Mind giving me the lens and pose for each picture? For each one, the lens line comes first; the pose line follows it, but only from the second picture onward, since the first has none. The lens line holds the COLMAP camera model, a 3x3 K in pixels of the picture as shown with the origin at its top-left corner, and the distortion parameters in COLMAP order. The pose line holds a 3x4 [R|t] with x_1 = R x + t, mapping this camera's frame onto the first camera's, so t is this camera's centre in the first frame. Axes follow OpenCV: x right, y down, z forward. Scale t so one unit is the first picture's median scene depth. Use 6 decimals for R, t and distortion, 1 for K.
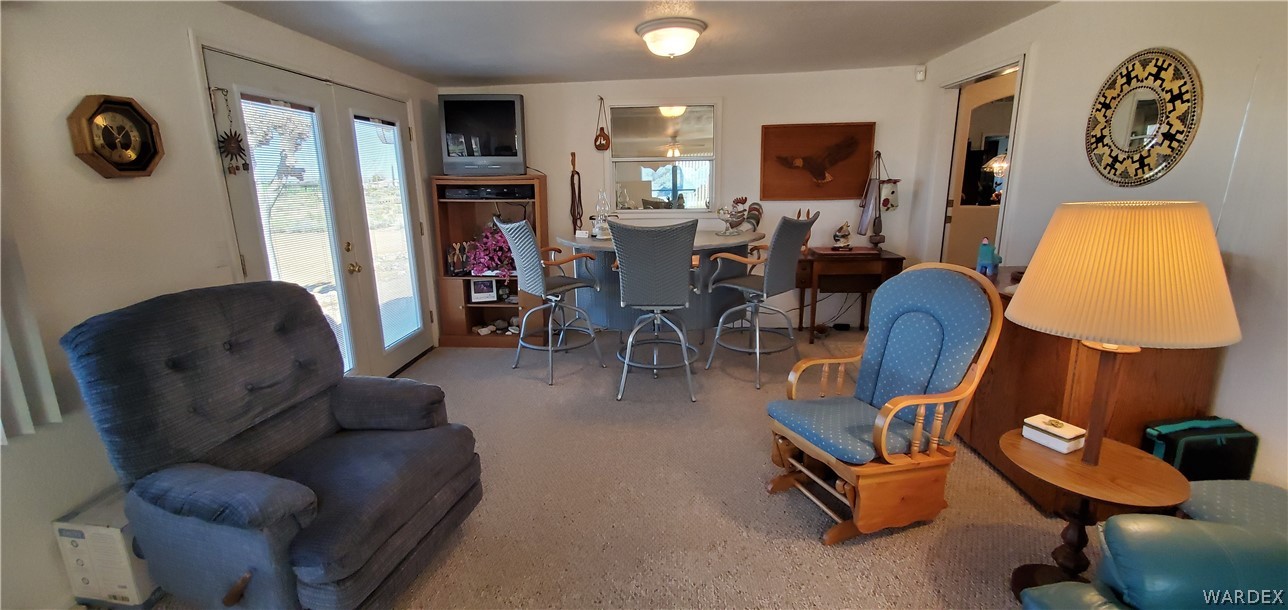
lens RADIAL K [[511.6, 0, 642.8], [0, 511.6, 290.9], [0, 0, 1]] dist [0.011216, -0.016931]
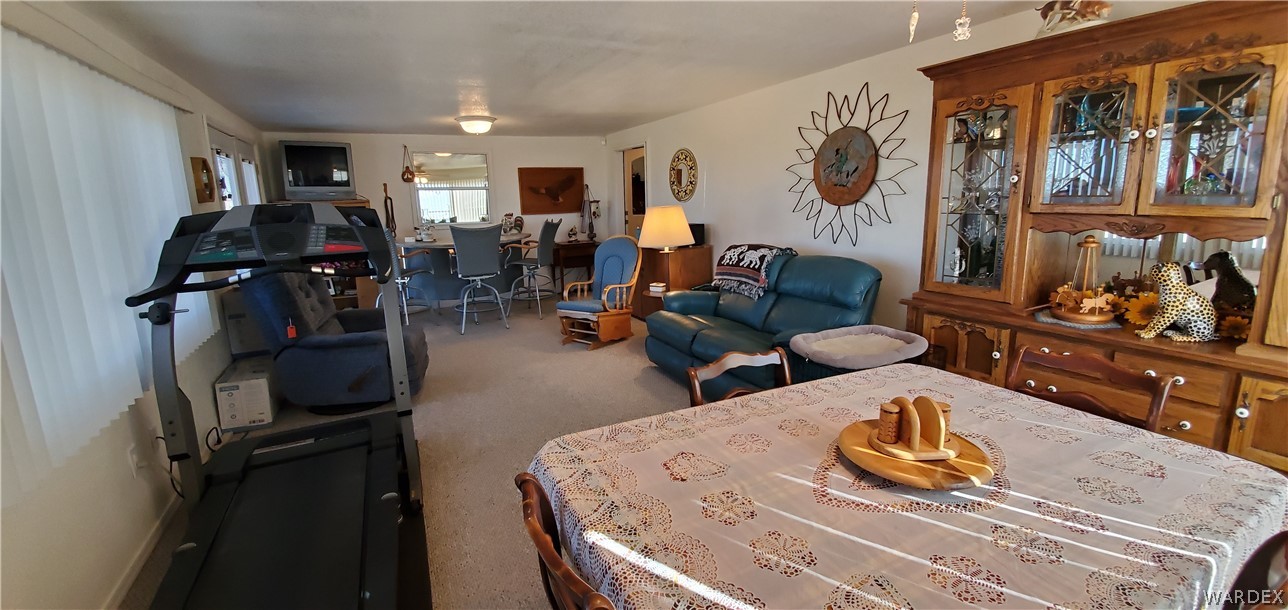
lens RADIAL K [[511.6, 0, 642.8], [0, 511.6, 290.9], [0, 0, 1]] dist [0.011216, -0.016931]
pose [[0.859892, -0.098693, 0.500844, -0.305052], [0.119717, 0.992758, -0.009915, 0.135578], [-0.496239, 0.068485, 0.865481, -0.618260]]
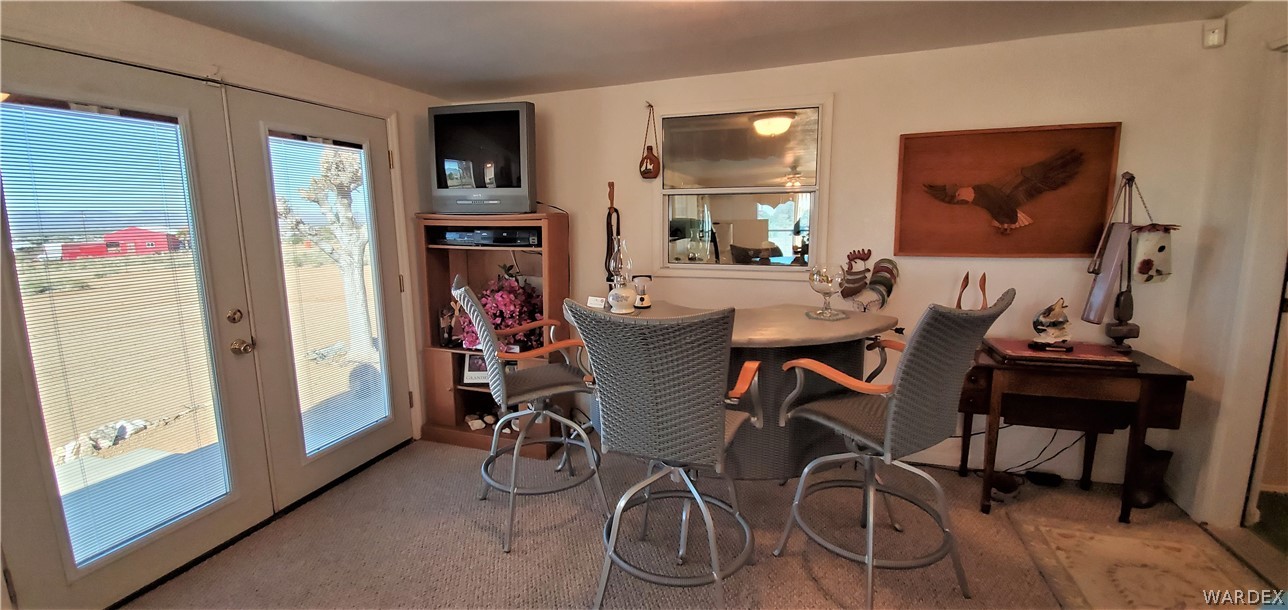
lens RADIAL K [[511.6, 0, 642.8], [0, 511.6, 290.9], [0, 0, 1]] dist [0.011216, -0.016931]
pose [[0.966174, 0.042008, -0.254447, 0.111763], [-0.059265, 0.996405, -0.060538, -0.092131], [0.250989, 0.073571, 0.965190, 0.389752]]
